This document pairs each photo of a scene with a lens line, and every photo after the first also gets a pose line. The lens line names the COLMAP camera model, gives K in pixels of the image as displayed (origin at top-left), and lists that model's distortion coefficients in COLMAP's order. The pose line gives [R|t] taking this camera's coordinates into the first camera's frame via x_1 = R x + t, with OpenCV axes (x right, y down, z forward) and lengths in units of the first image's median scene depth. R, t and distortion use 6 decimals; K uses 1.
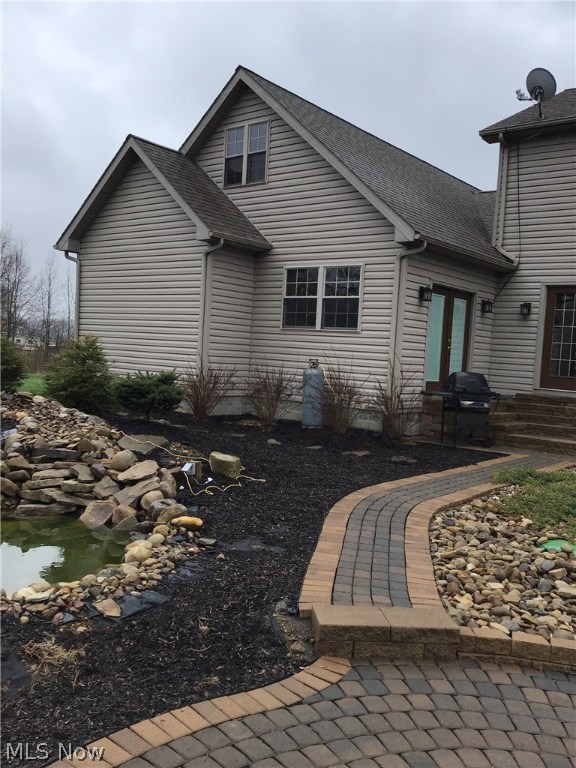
lens RADIAL K [[707.4, 0, 288.0], [0, 707.4, 384.0], [0, 0, 1]] dist [0.158554, -0.273932]
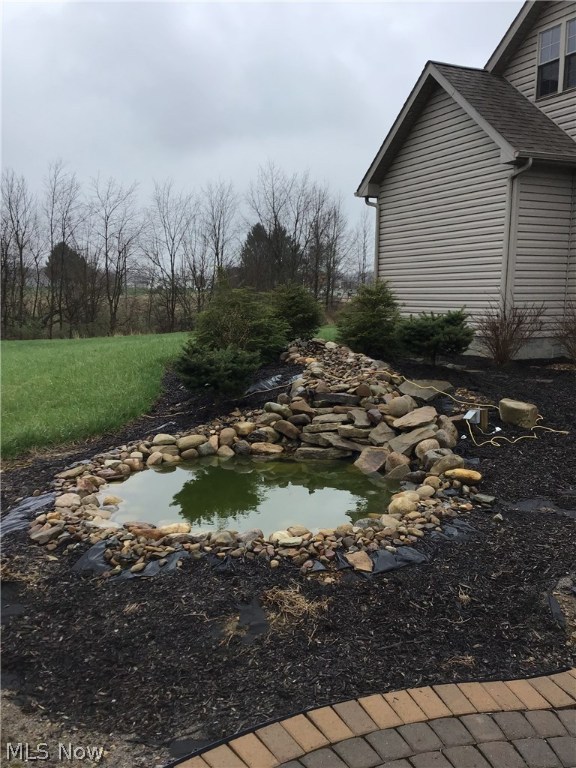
lens RADIAL K [[707.4, 0, 288.0], [0, 707.4, 384.0], [0, 0, 1]] dist [0.158554, -0.273932]
pose [[0.900702, -0.003366, -0.434425, 0.053712], [0.034288, 0.997401, 0.063362, 0.016008], [0.433083, -0.071966, 0.898476, 0.112337]]
